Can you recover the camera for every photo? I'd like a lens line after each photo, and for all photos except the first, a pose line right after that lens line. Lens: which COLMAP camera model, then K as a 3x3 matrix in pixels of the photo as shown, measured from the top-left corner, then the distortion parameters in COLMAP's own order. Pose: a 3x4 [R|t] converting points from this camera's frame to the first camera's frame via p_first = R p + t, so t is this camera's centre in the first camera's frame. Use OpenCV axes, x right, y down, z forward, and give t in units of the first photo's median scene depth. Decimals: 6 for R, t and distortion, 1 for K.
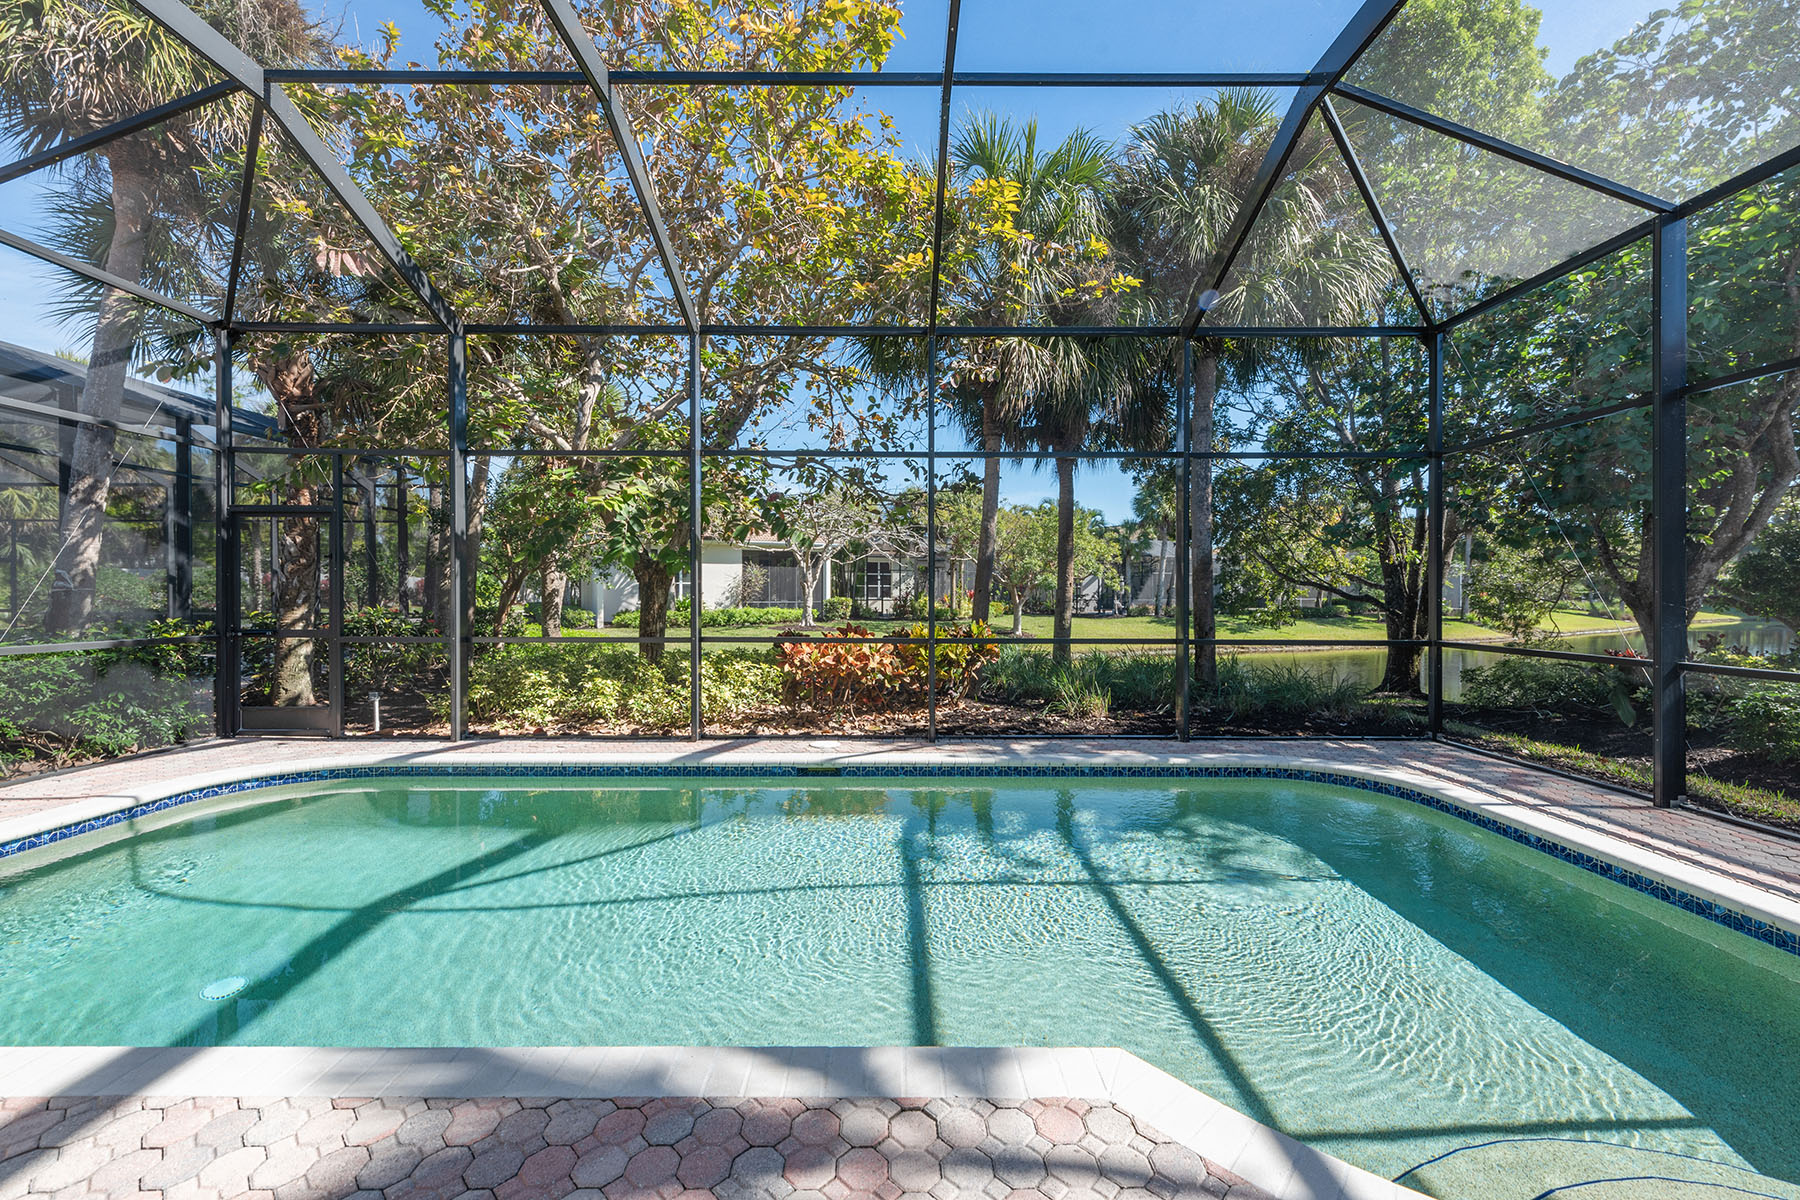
lens RADIAL K [[725.4, 0, 899.2], [0, 725.4, 598.3], [0, 0, 1]] dist [0.003994, -0.001309]
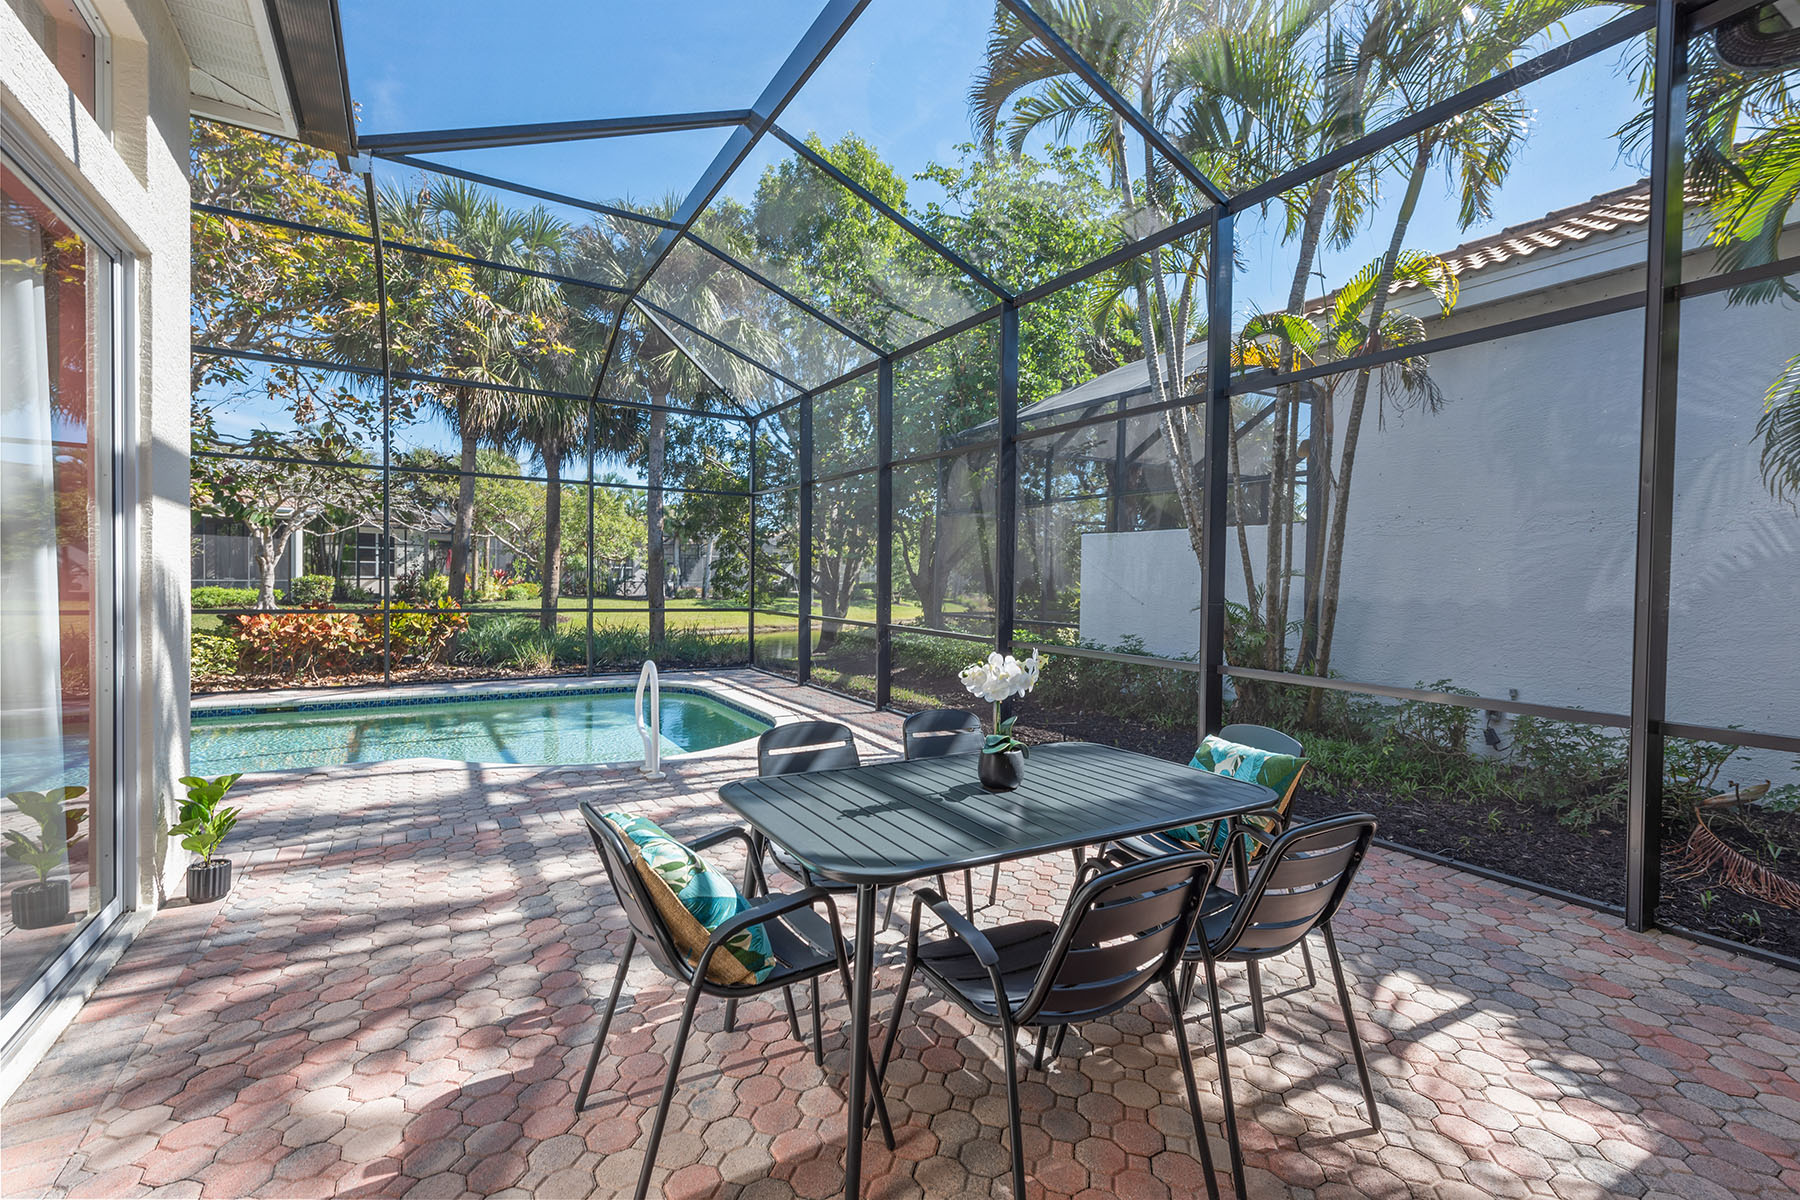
lens RADIAL K [[806.3, 0, 904.2], [0, 806.3, 595.7], [0, 0, 1]] dist [0.010902, 0.000219]
pose [[0.857765, 0.000911, 0.514041, 0.072898], [-0.010891, 0.999806, 0.016402, -0.002678], [-0.513926, -0.019667, 0.857609, -0.572346]]
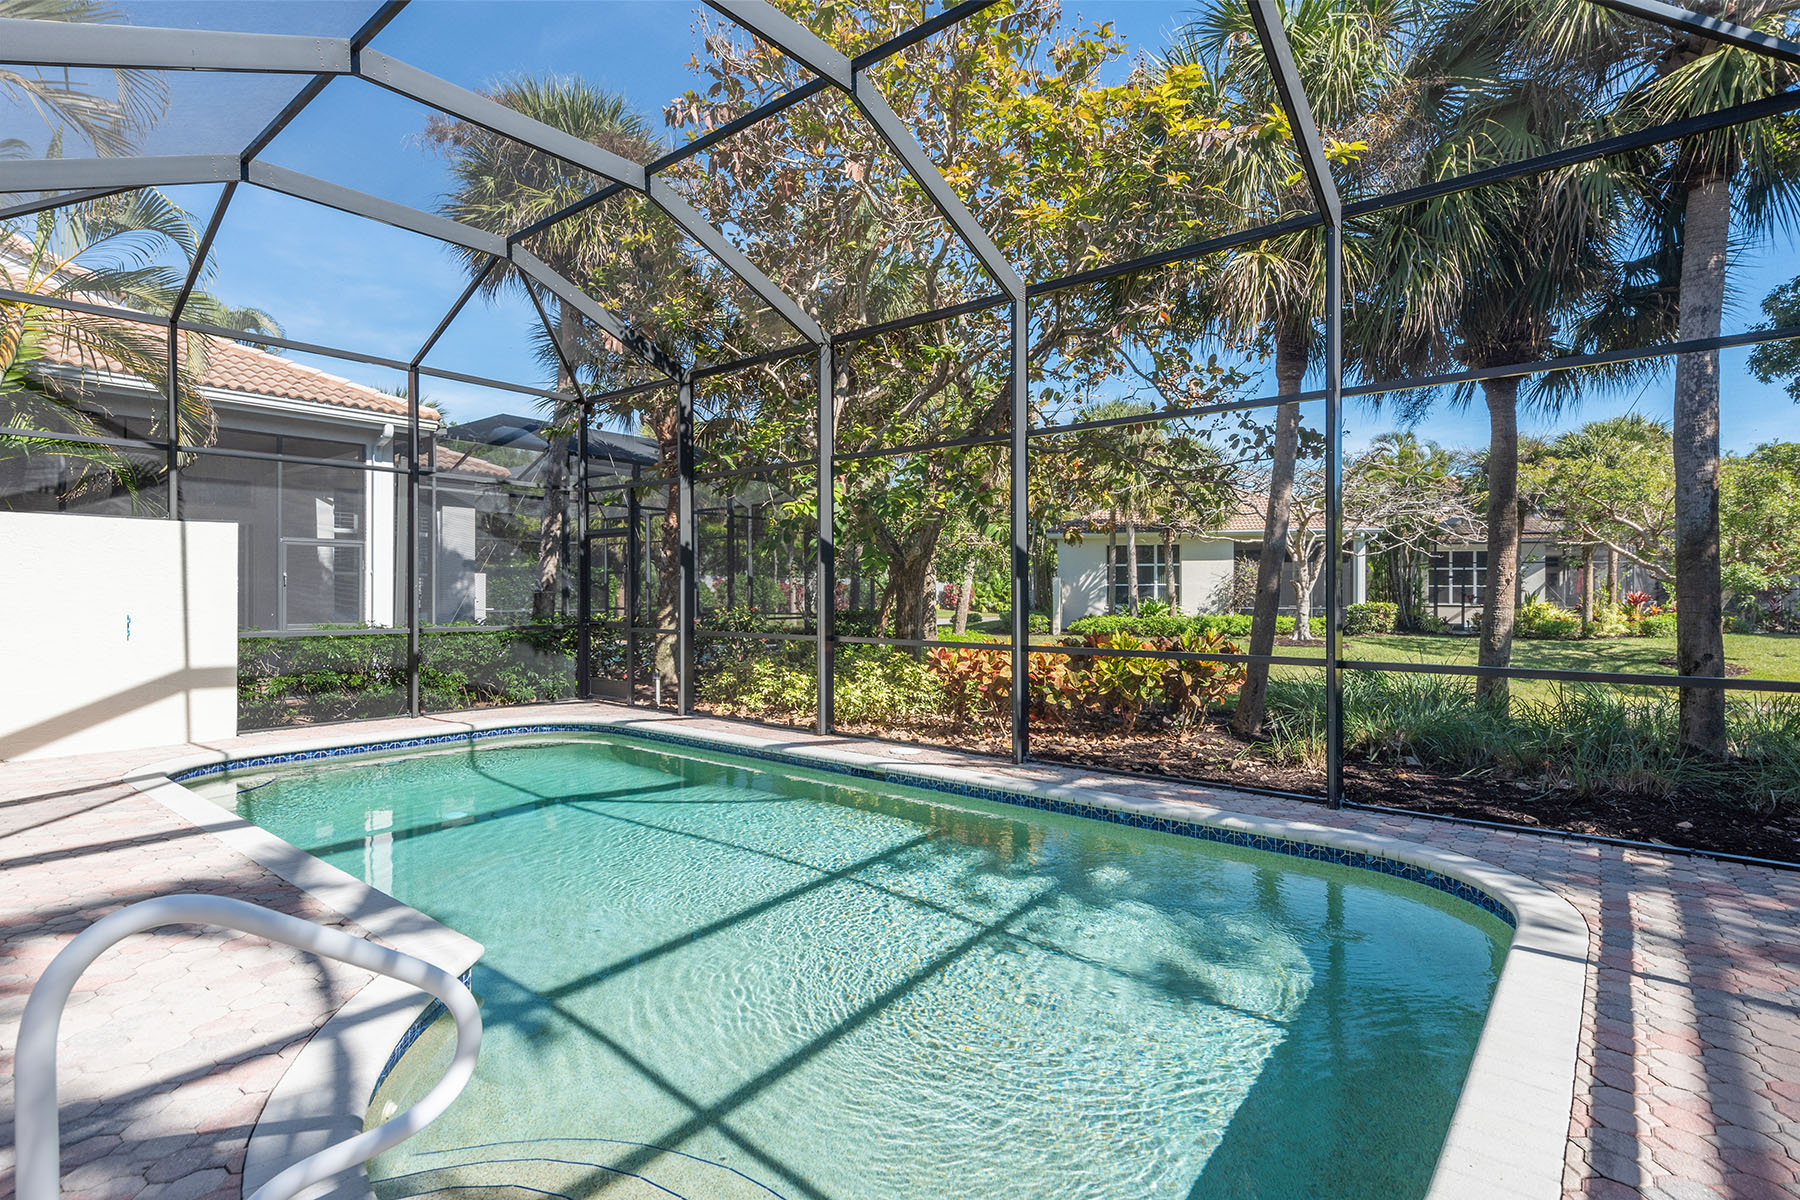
lens RADIAL K [[884.7, 0, 894.2], [0, 884.7, 599.9], [0, 0, 1]] dist [0.004709, -0.001417]
pose [[0.768978, 0.002662, -0.639269, 0.469971], [-0.005295, 0.999984, -0.002205, 0.002952], [0.639253, 0.005080, 0.768980, 0.065598]]
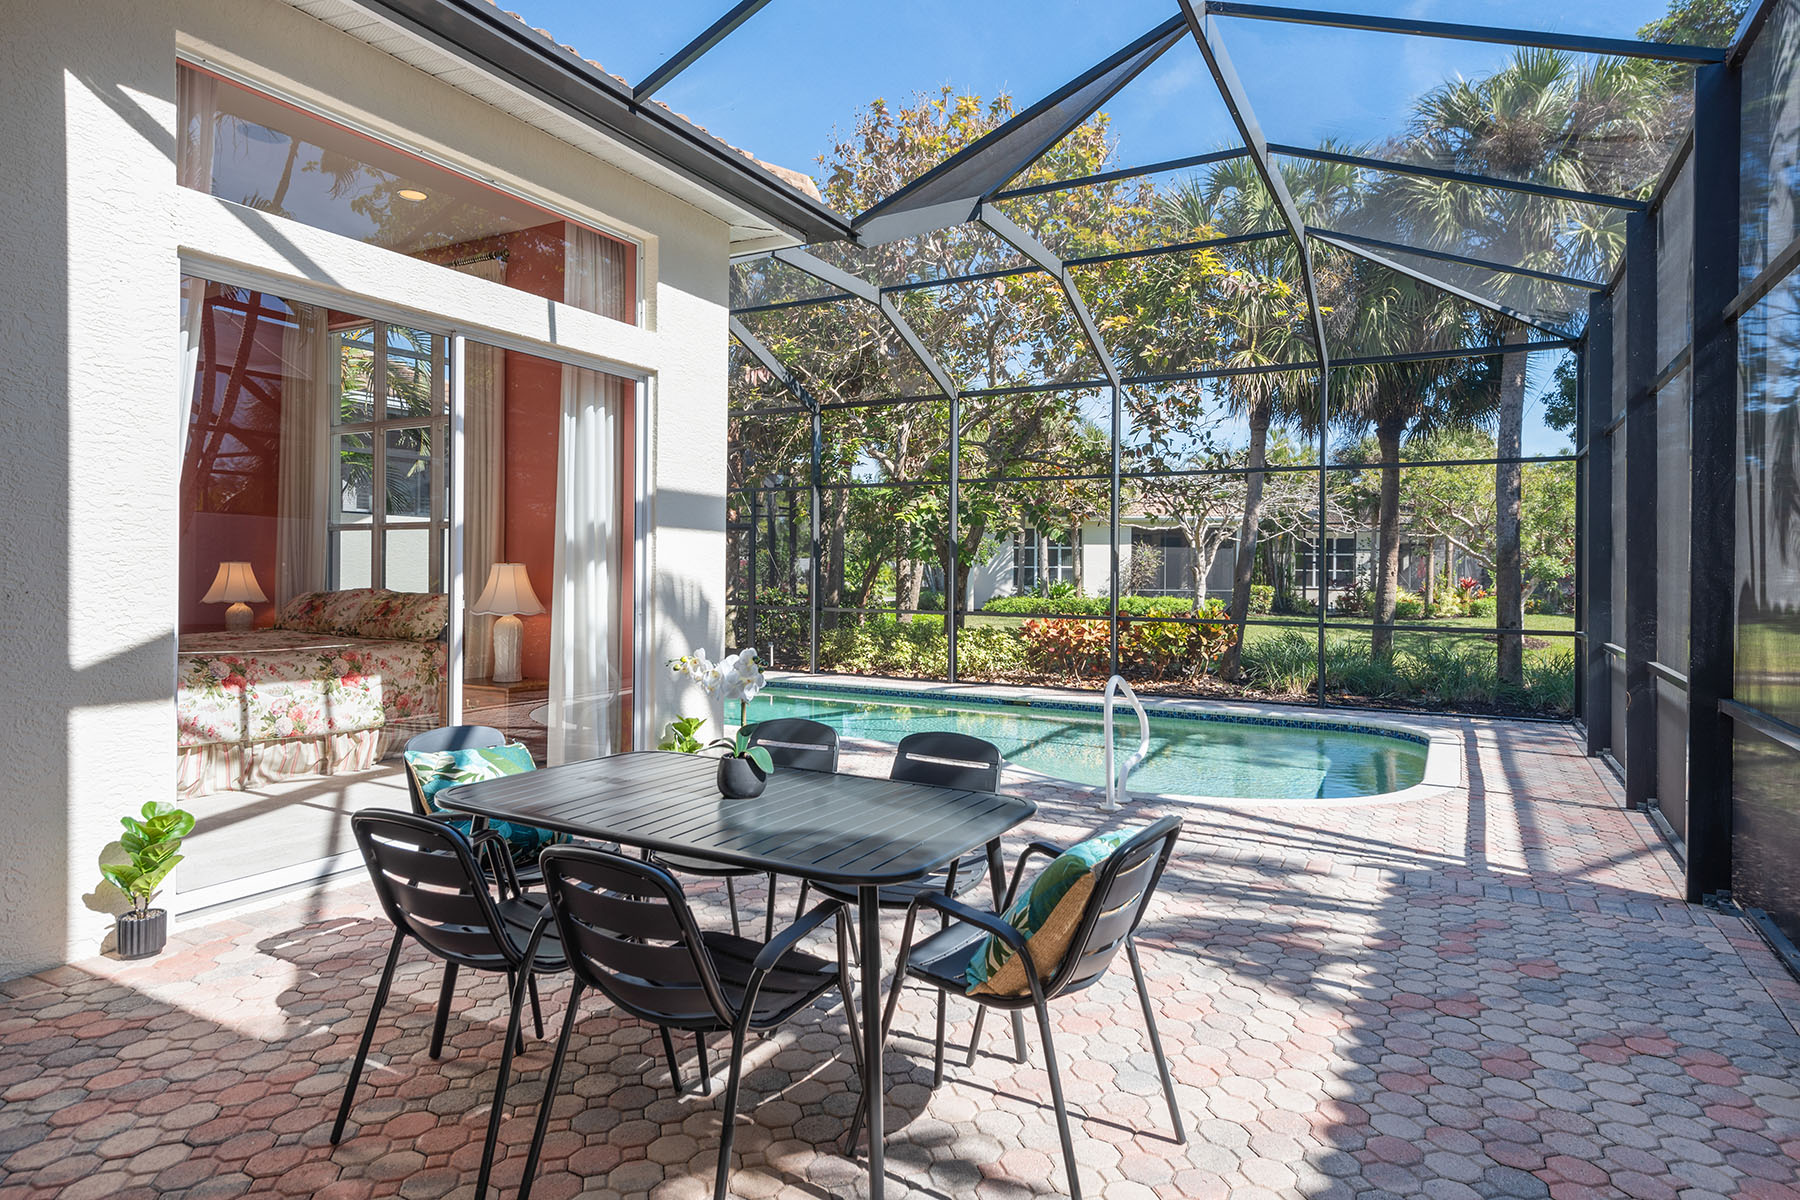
lens RADIAL K [[1007.9, 0, 892.2], [0, 1007.9, 588.0], [0, 0, 1]] dist [0.006561, 0.000810]
pose [[0.872071, 0.012712, -0.489215, 0.452500], [-0.011399, 0.999919, 0.005661, -0.001302], [0.489247, 0.000640, 0.872145, -0.610960]]
